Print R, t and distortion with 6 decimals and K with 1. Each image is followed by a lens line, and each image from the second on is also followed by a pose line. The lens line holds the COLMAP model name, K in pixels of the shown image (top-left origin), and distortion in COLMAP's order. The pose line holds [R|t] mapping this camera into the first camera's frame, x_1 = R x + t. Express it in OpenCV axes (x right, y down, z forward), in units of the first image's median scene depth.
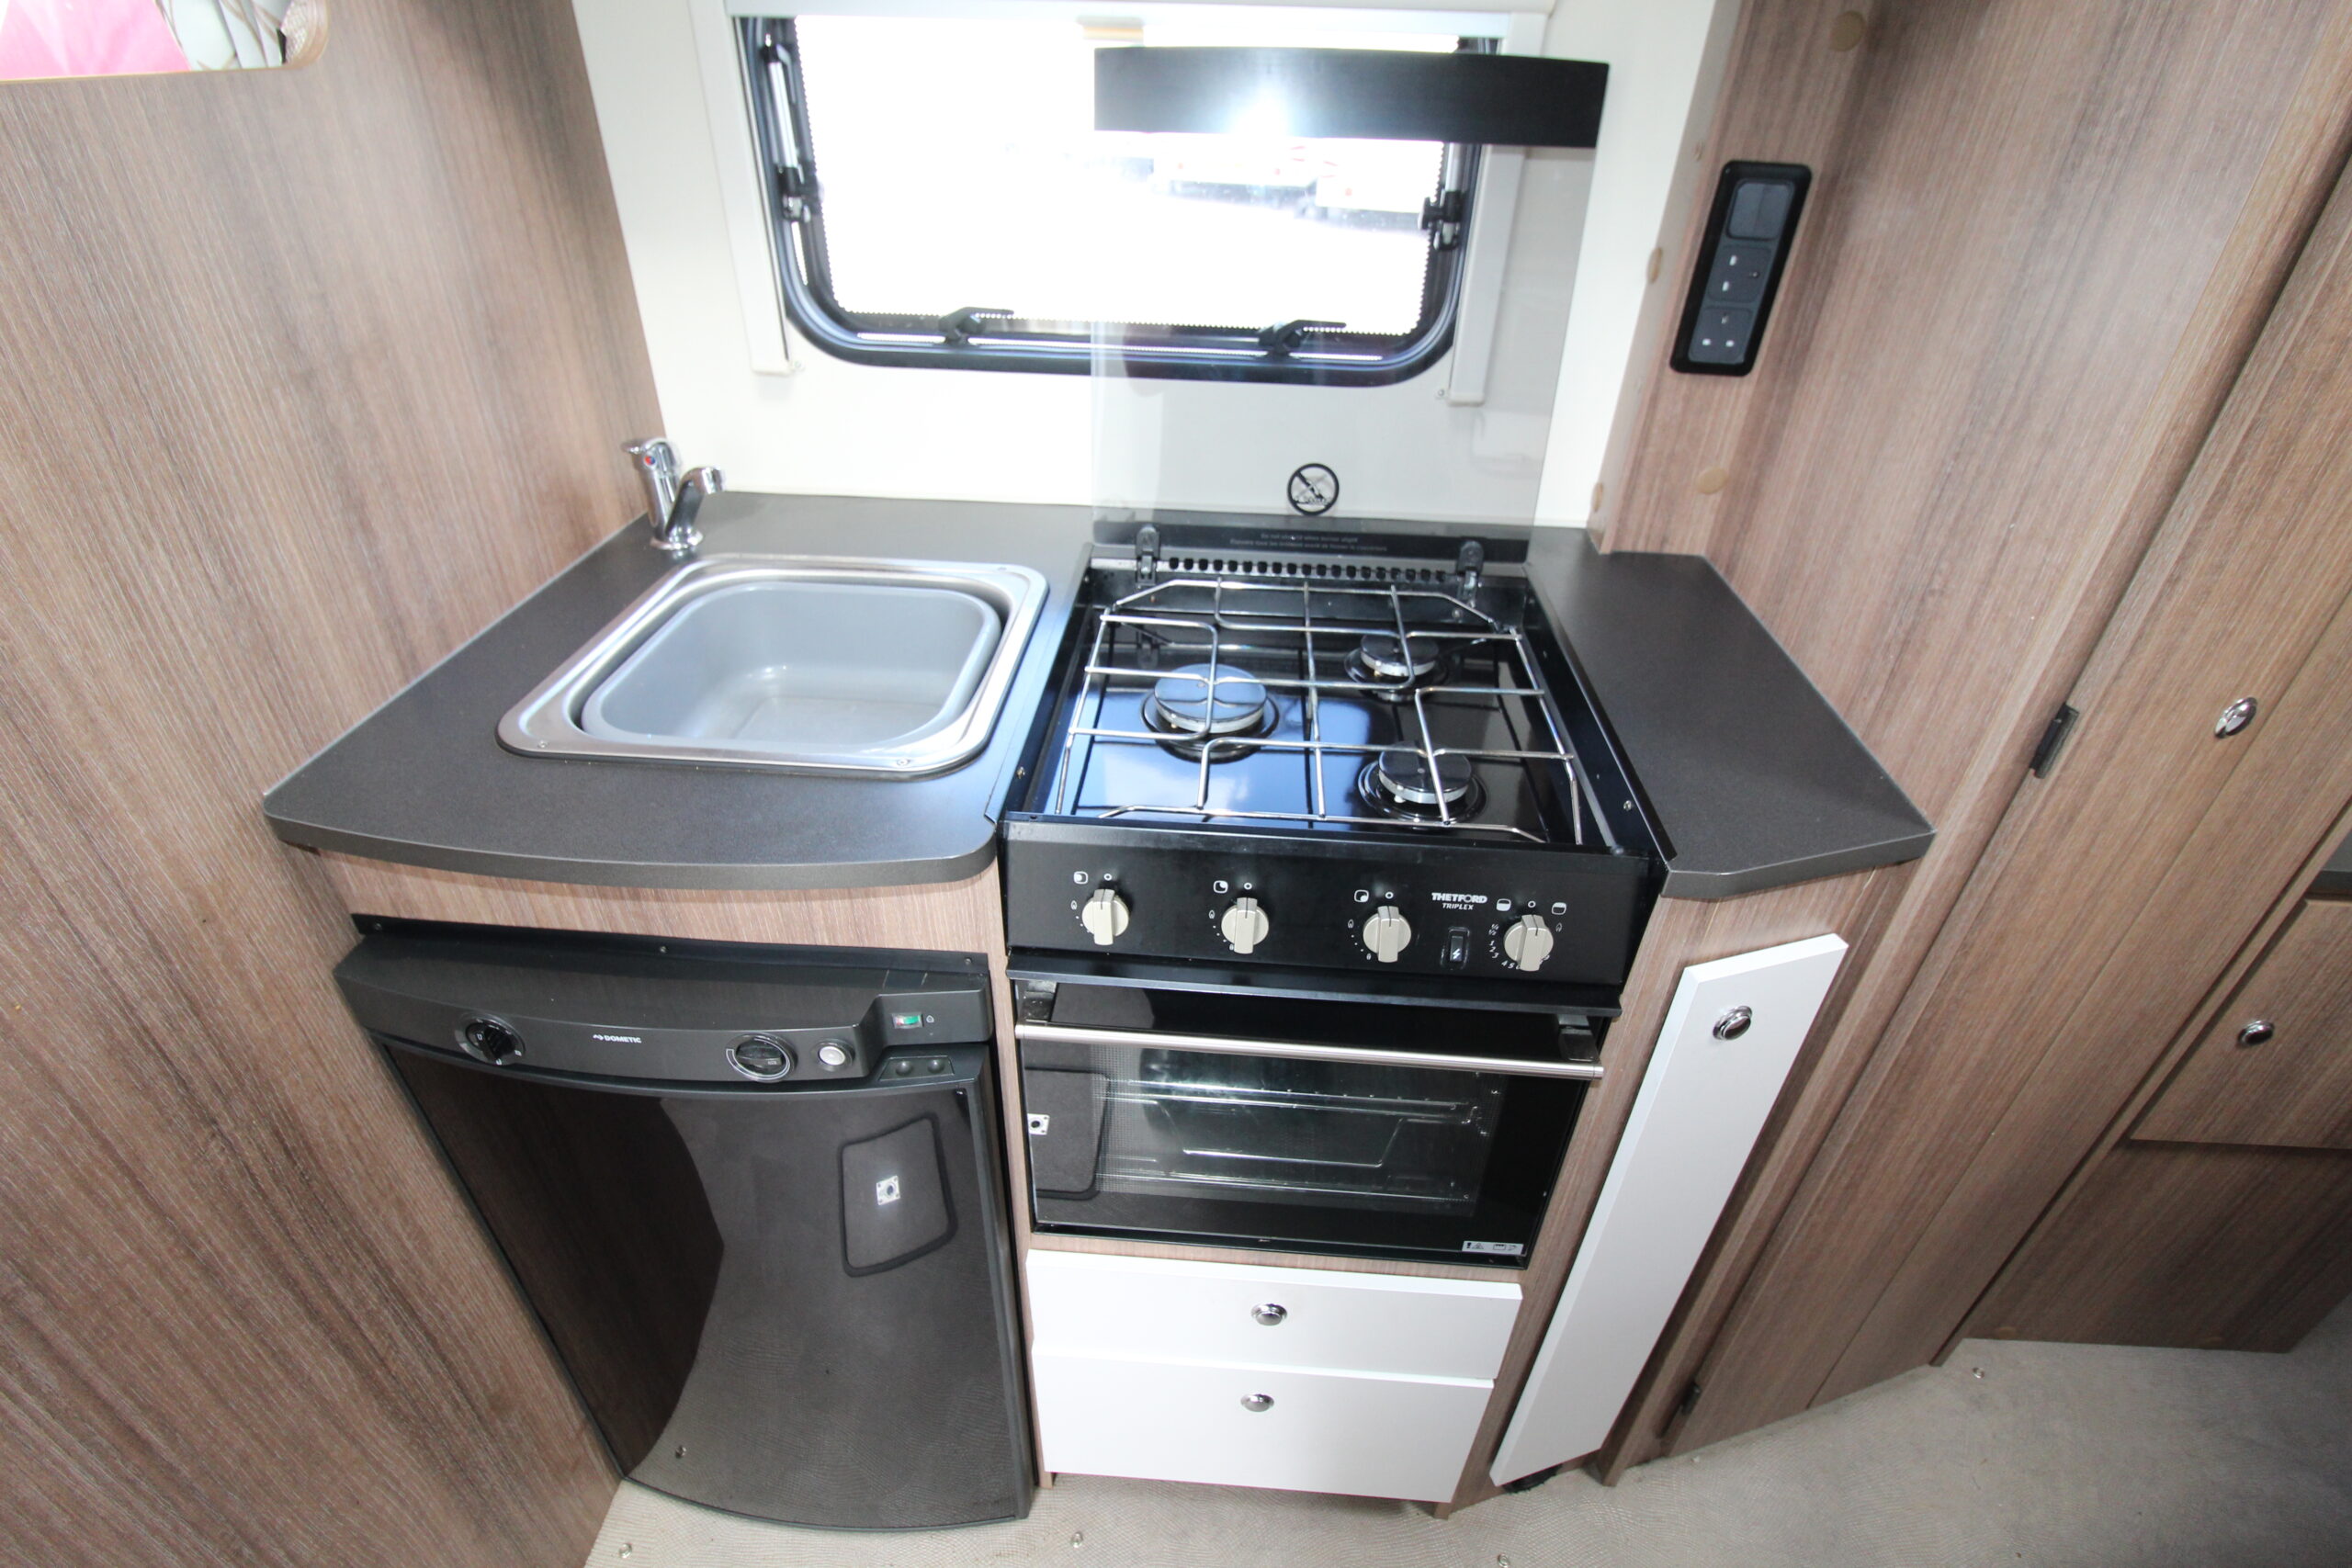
lens RADIAL K [[1092.8, 0, 1185.6], [0, 1092.8, 764.3], [0, 0, 1]] dist [-0.002587, -0.011115]
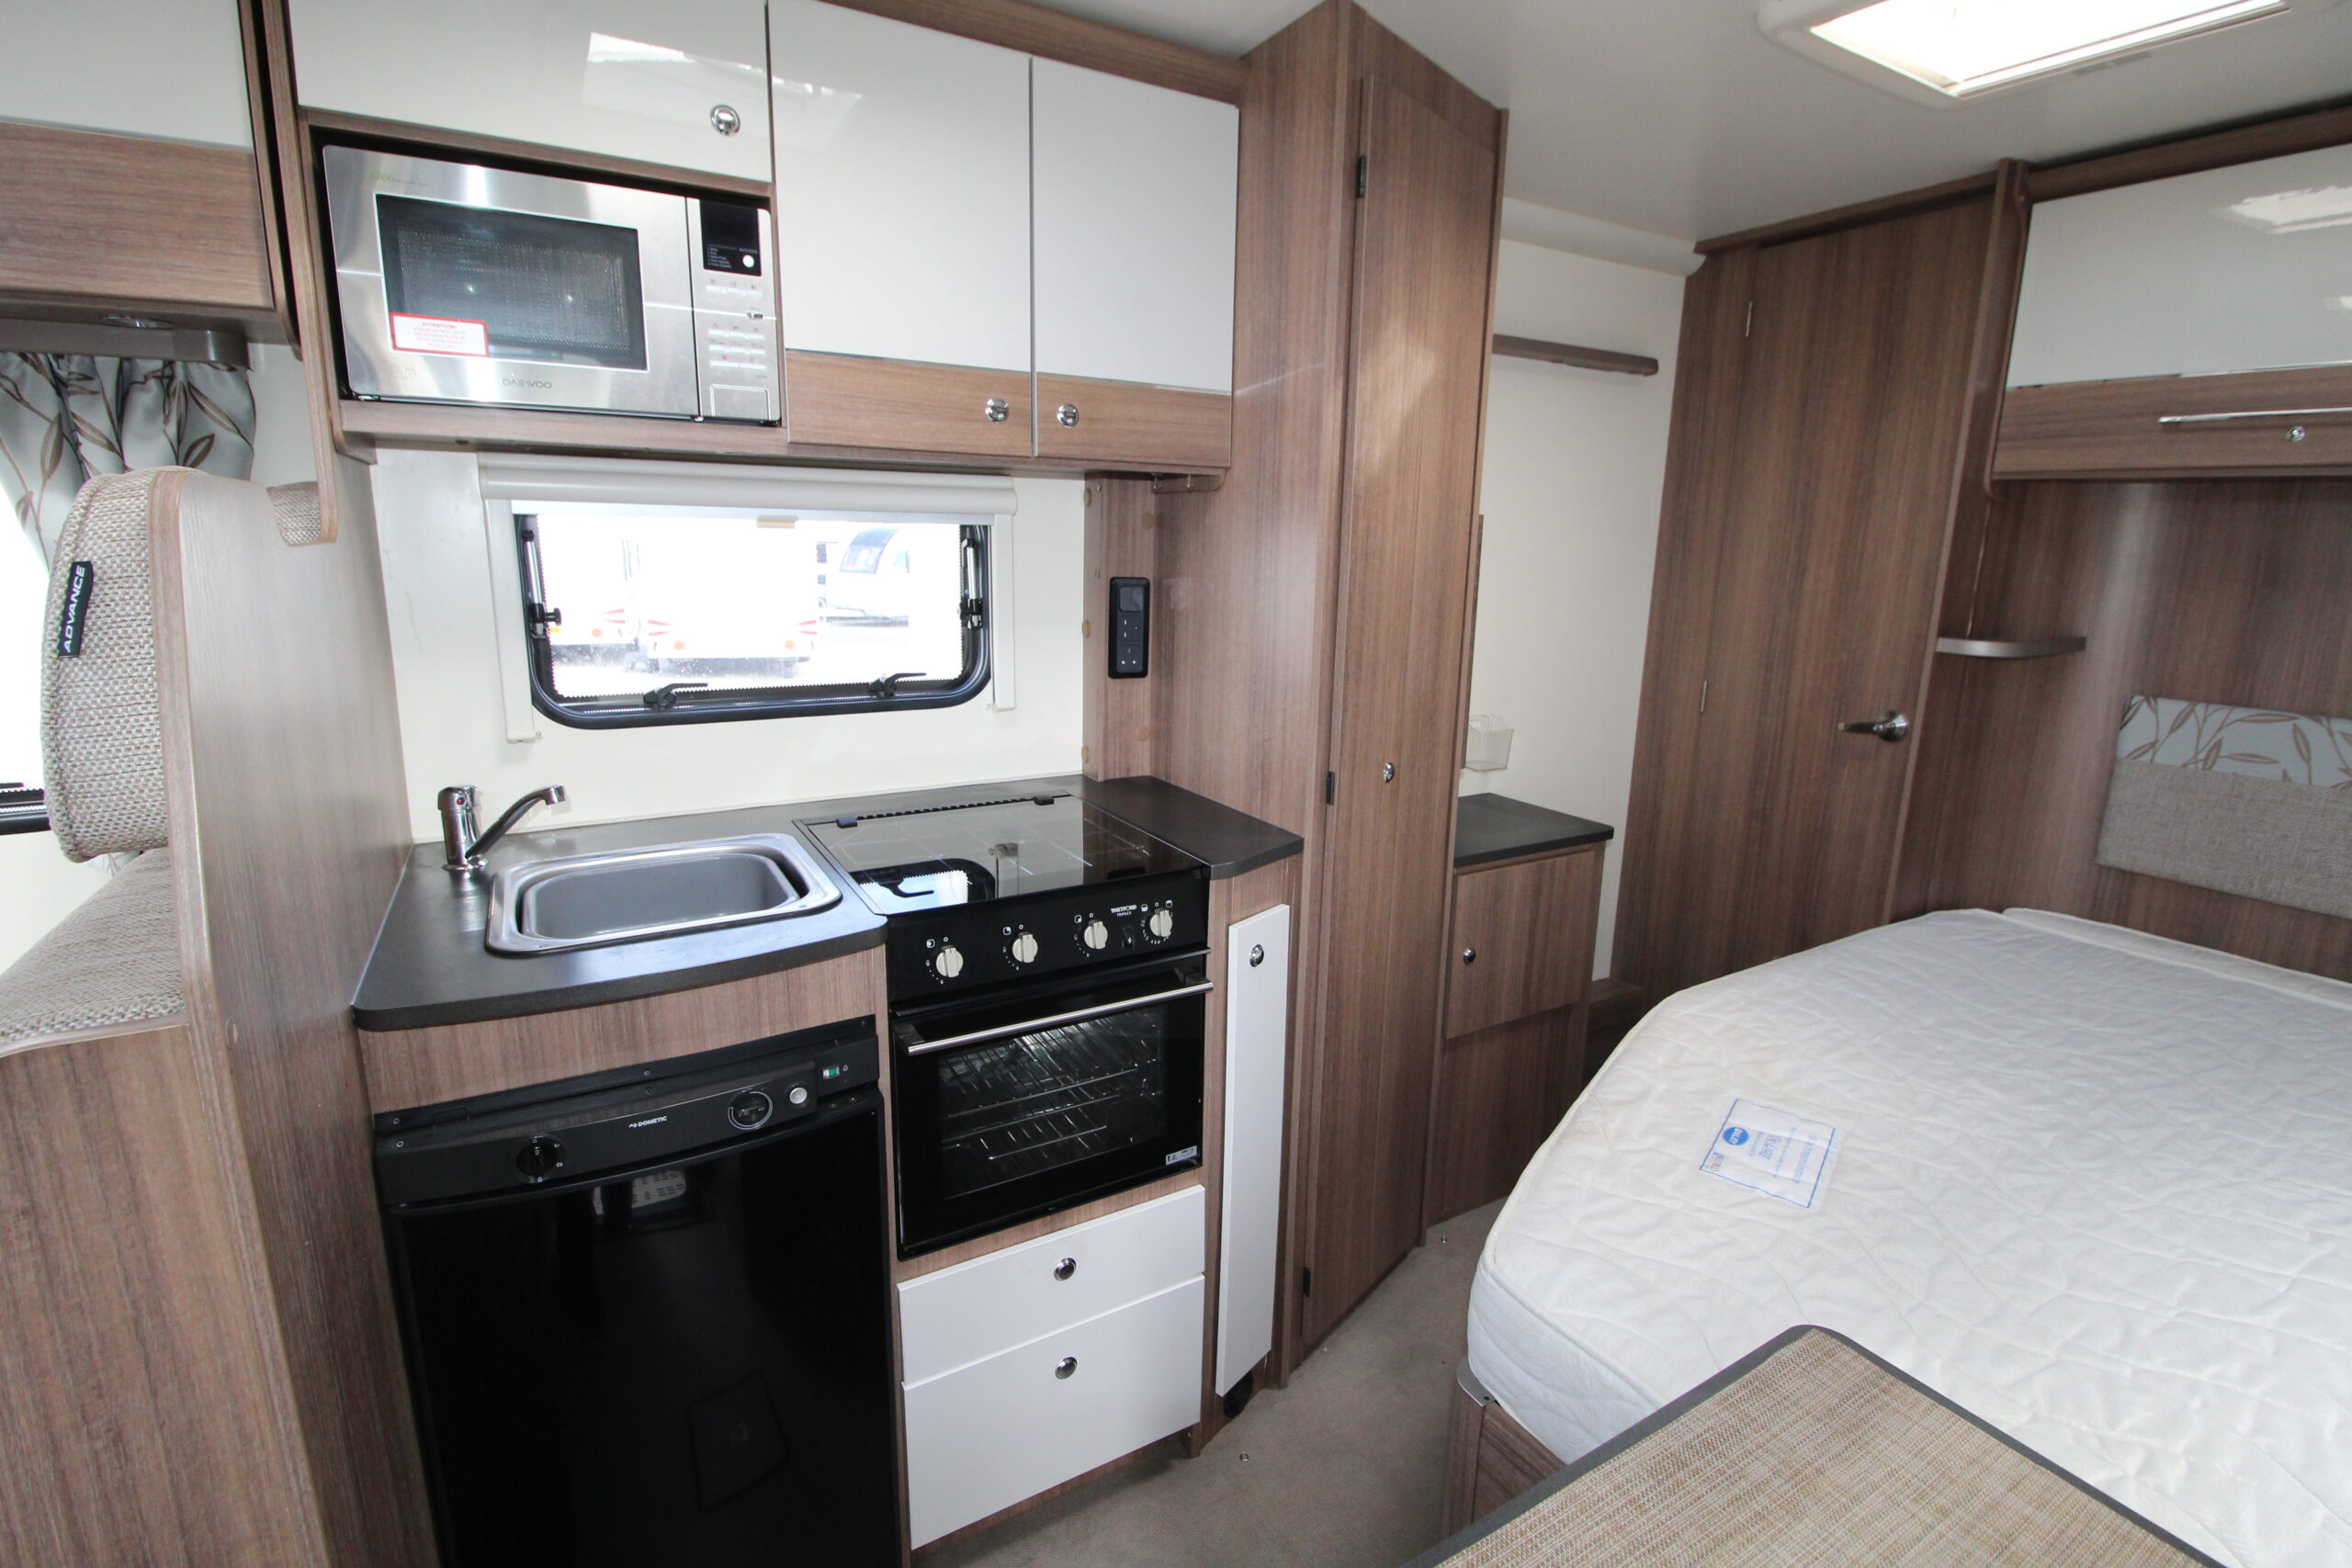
lens RADIAL K [[1092.8, 0, 1193.5], [0, 1092.8, 774.1], [0, 0, 1]] dist [-0.002587, -0.011115]
pose [[0.826598, -0.127800, 0.548090, -0.630934], [0.312348, 0.914297, -0.257875, 0.411885], [-0.468160, 0.384354, 0.795674, -0.640065]]
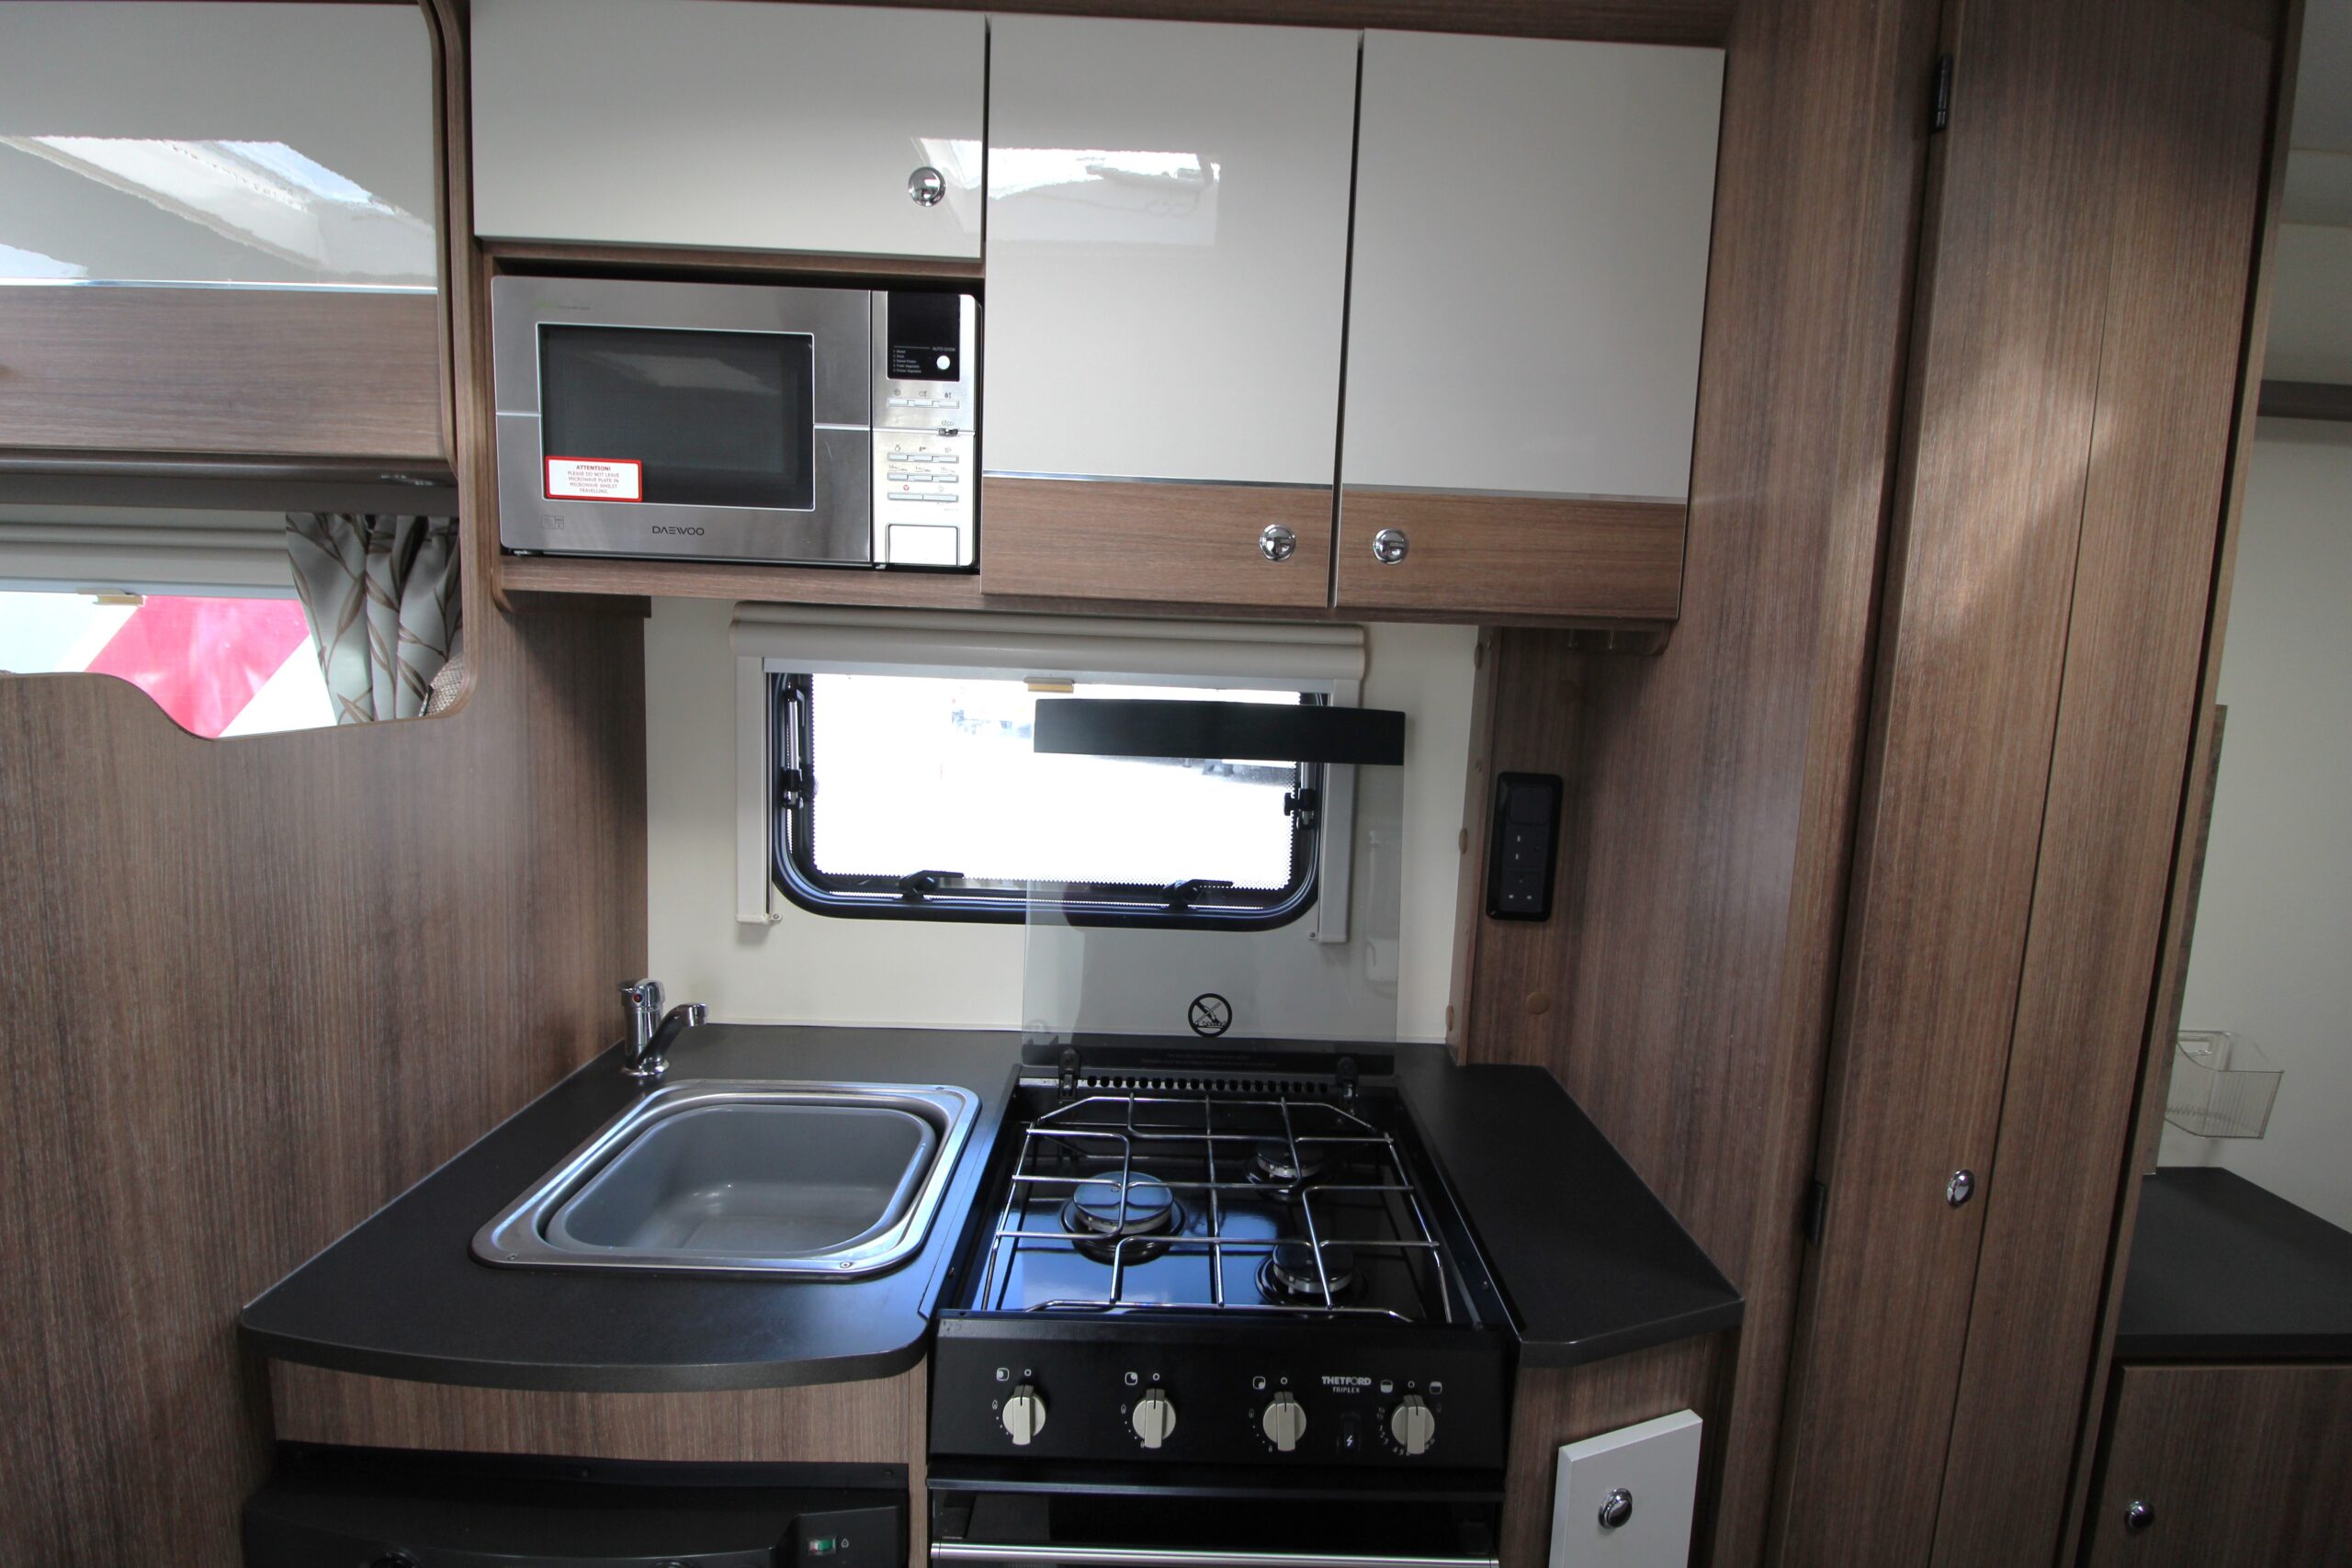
lens RADIAL K [[1092.8, 0, 1189.4], [0, 1092.8, 773.0], [0, 0, 1]] dist [-0.002587, -0.011115]
pose [[0.997180, 0.002374, 0.075008, 0.006531], [0.031262, 0.895508, -0.443947, 0.052061], [-0.068224, 0.445040, 0.892908, -0.237146]]
